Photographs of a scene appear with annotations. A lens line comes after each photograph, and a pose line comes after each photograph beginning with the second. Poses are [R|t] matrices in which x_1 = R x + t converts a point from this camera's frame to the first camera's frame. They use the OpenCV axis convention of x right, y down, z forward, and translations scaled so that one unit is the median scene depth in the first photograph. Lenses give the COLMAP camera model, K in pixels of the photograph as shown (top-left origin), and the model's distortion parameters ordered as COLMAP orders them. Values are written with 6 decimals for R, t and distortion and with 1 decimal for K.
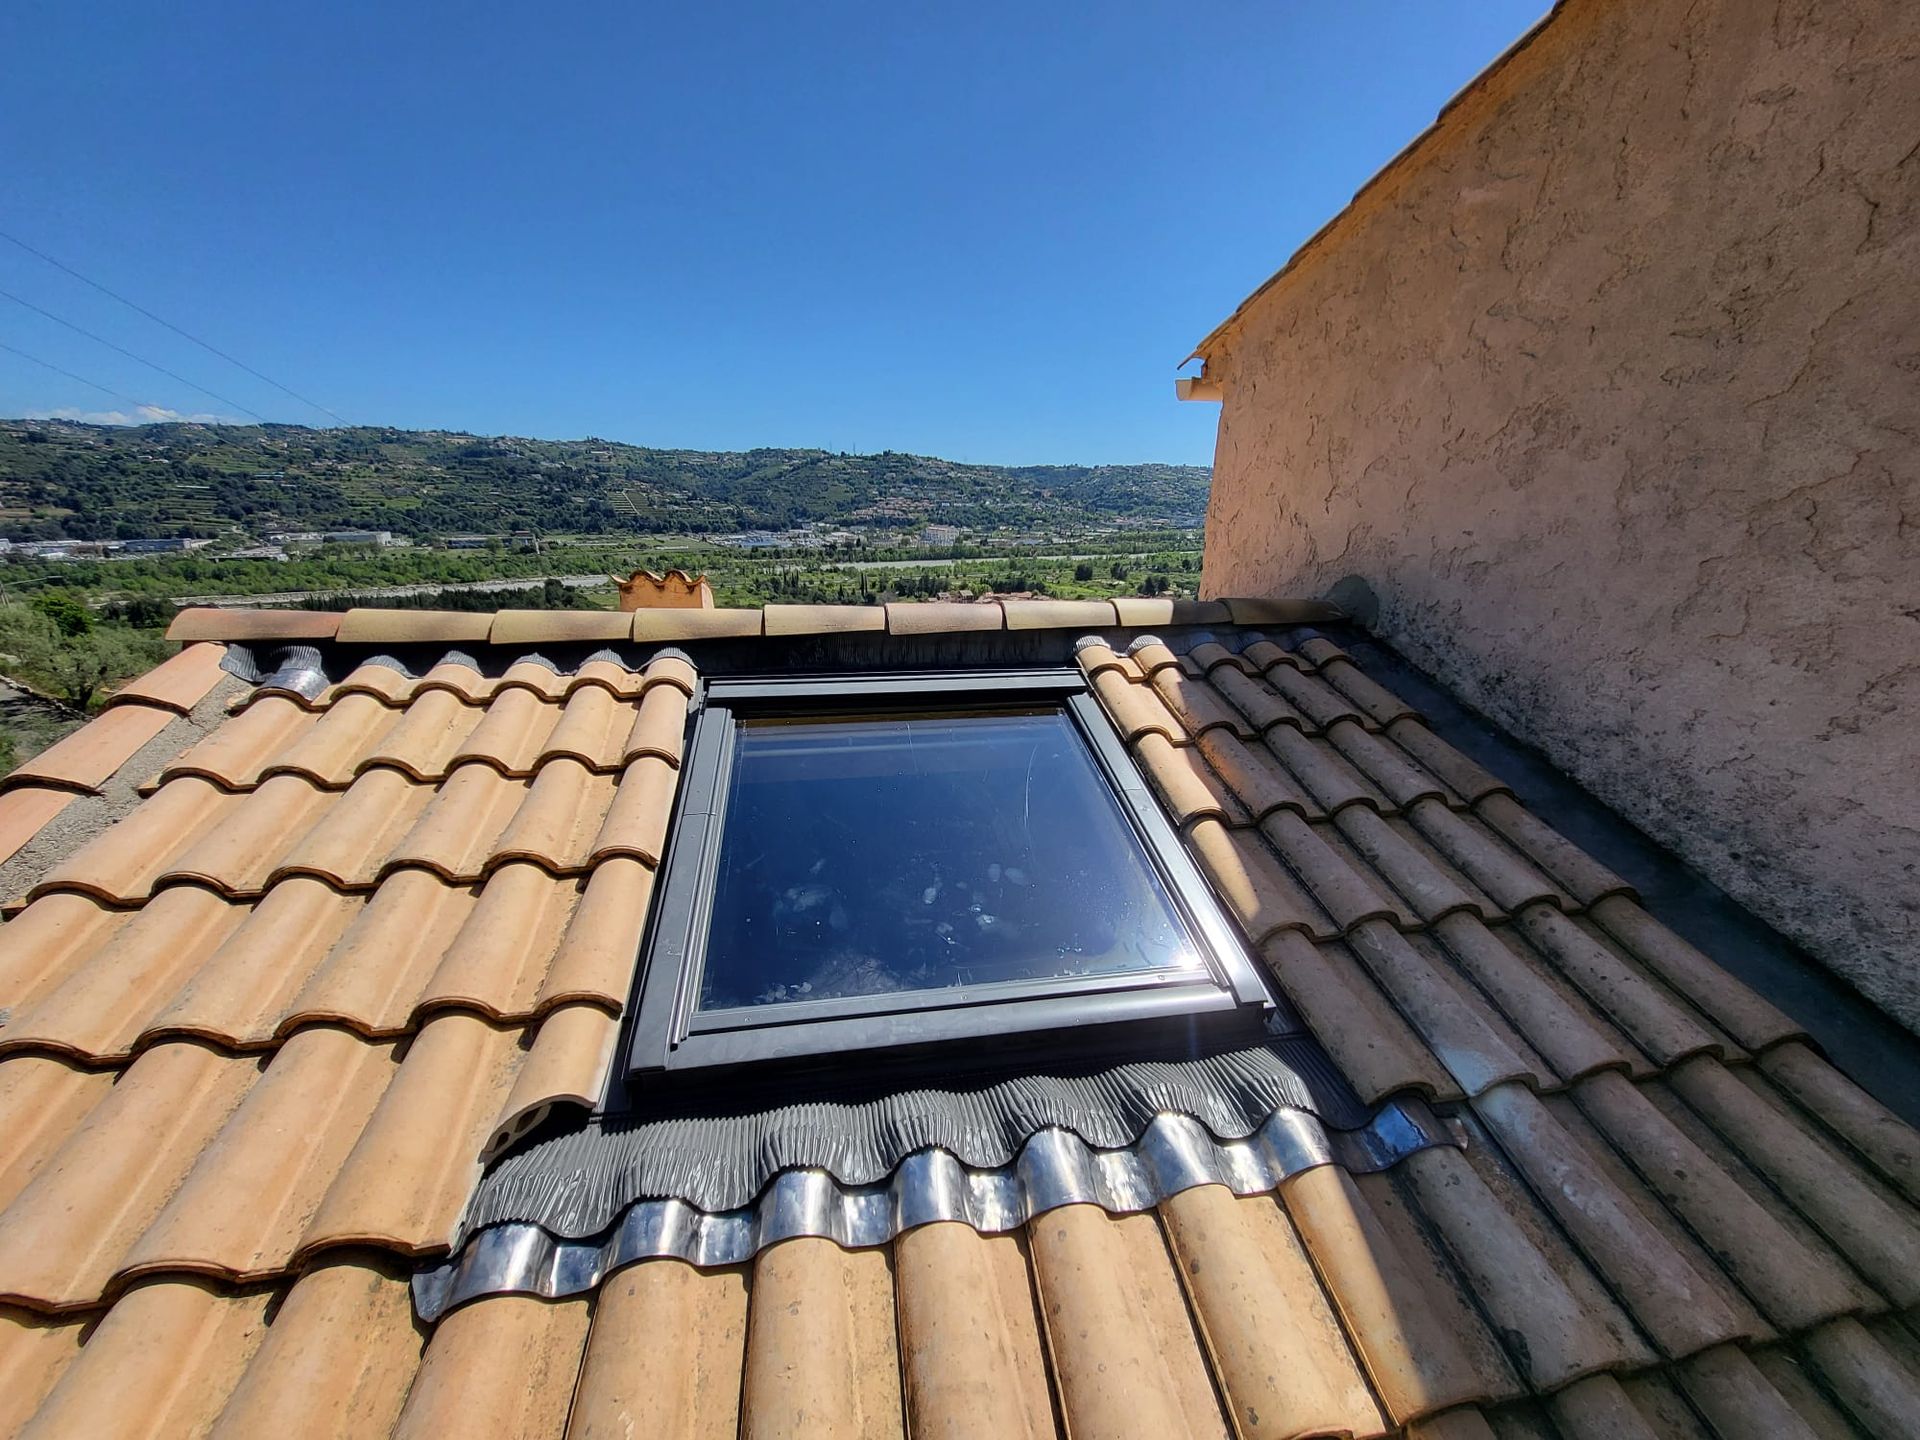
lens RADIAL K [[764.3, 0, 953.8], [0, 764.3, 736.6], [0, 0, 1]] dist [0.001560, 0.000106]
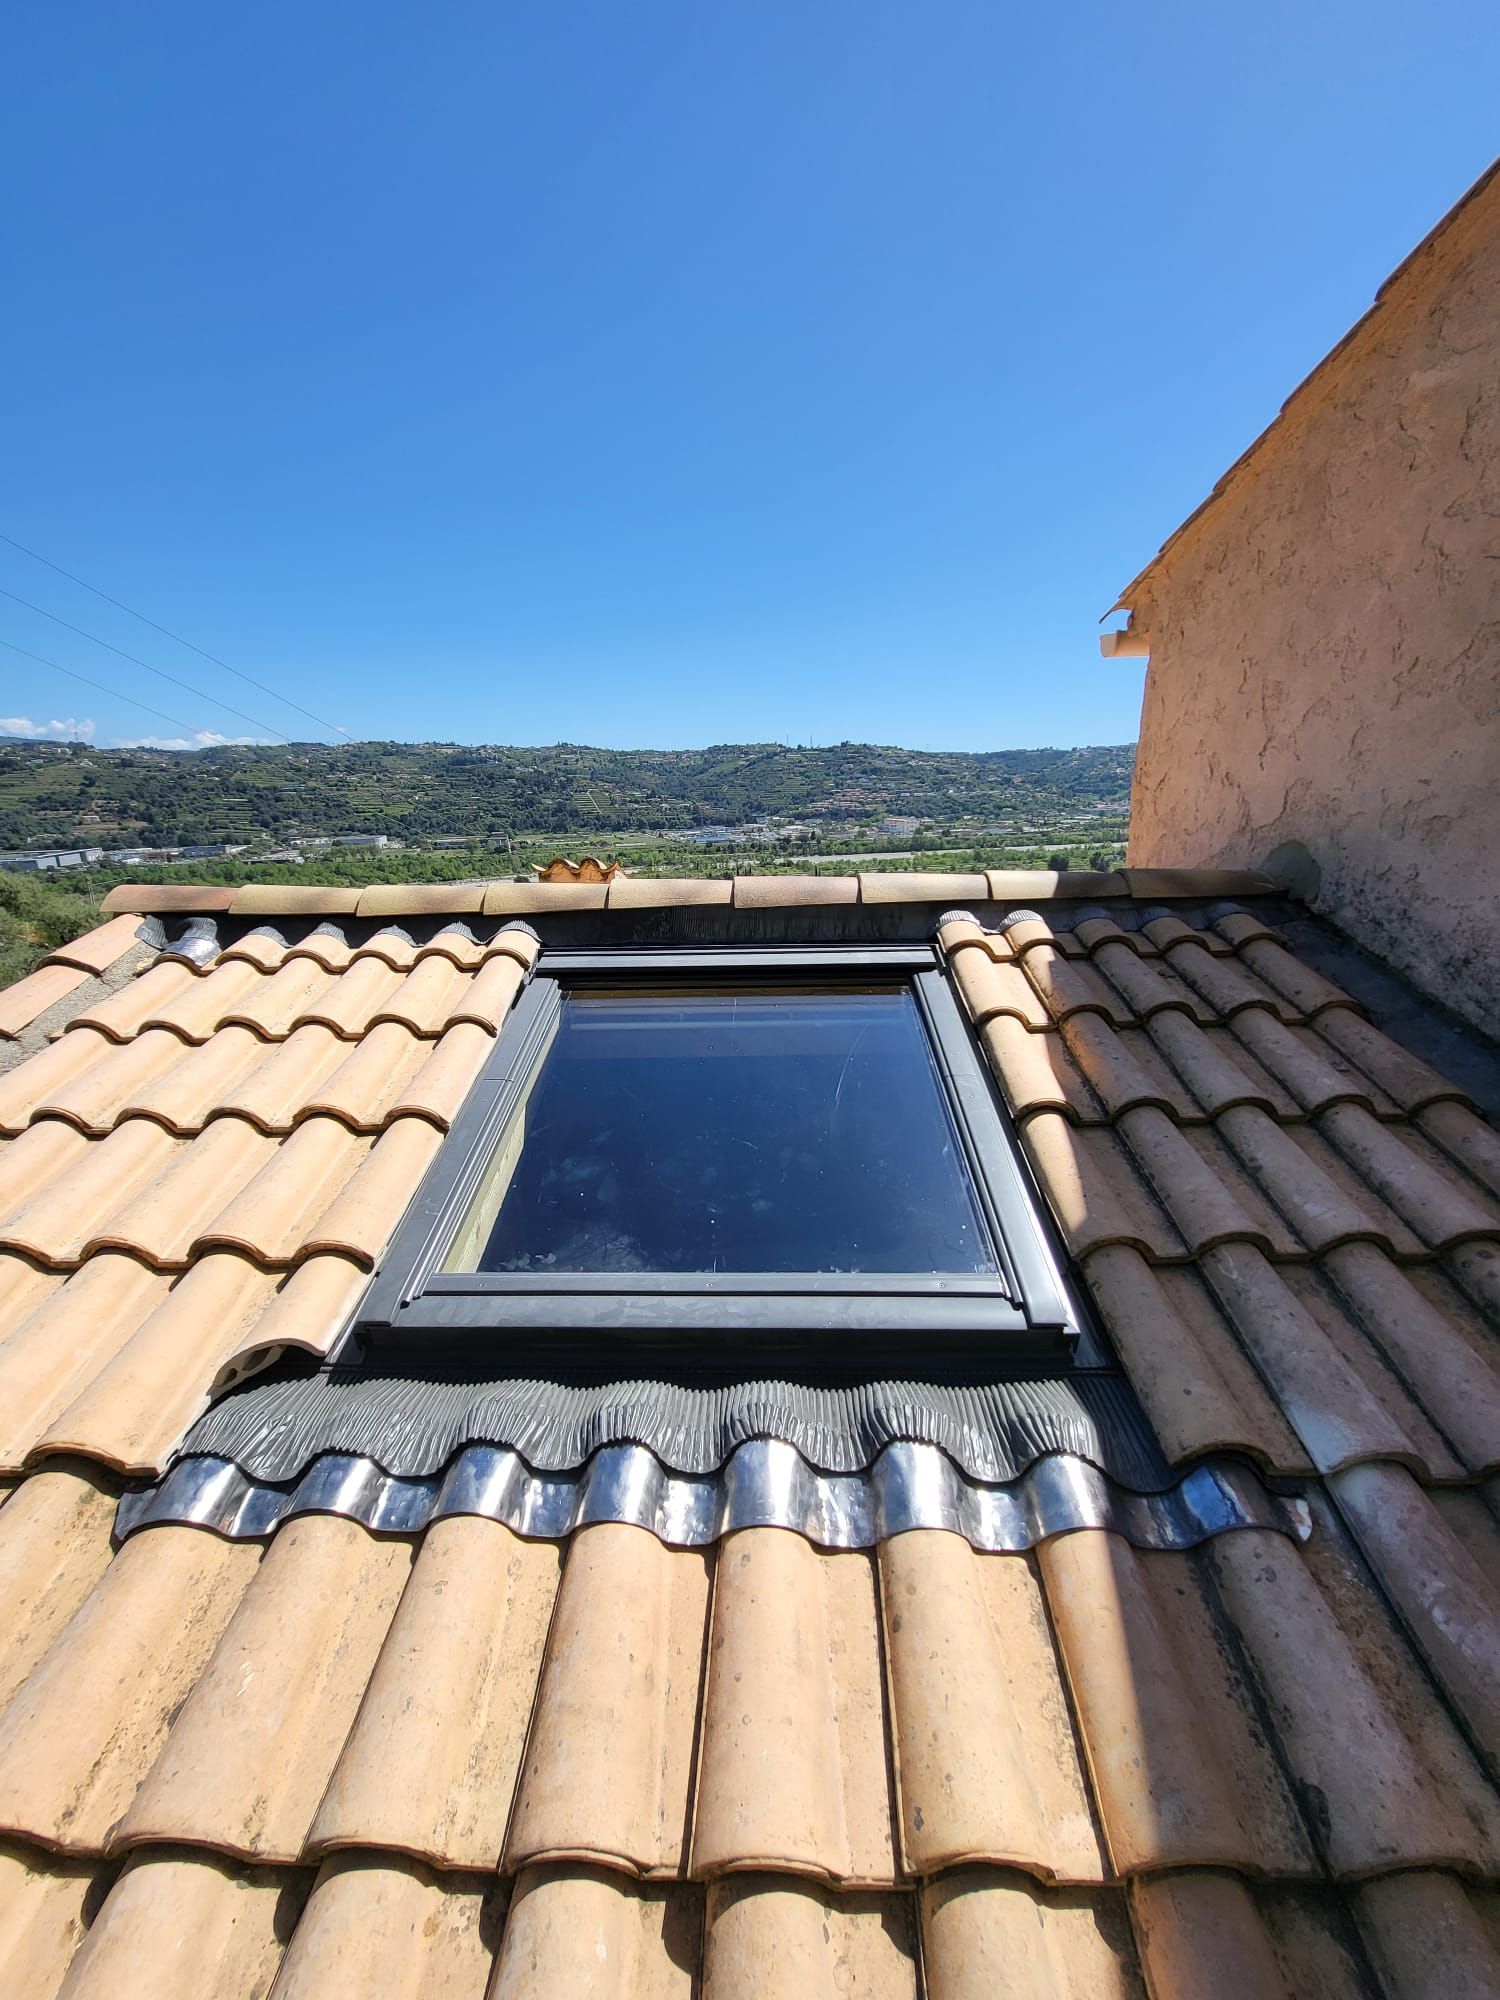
lens RADIAL K [[796.7, 0, 750.0], [0, 796.7, 1000.0], [0, 0, 1]] dist [-0.000122, 0.000062]
pose [[0.978205, 0.020940, -0.206582, 0.172644], [-0.030673, 0.998559, -0.044025, 0.028438], [0.205362, 0.049402, 0.977438, 0.042766]]
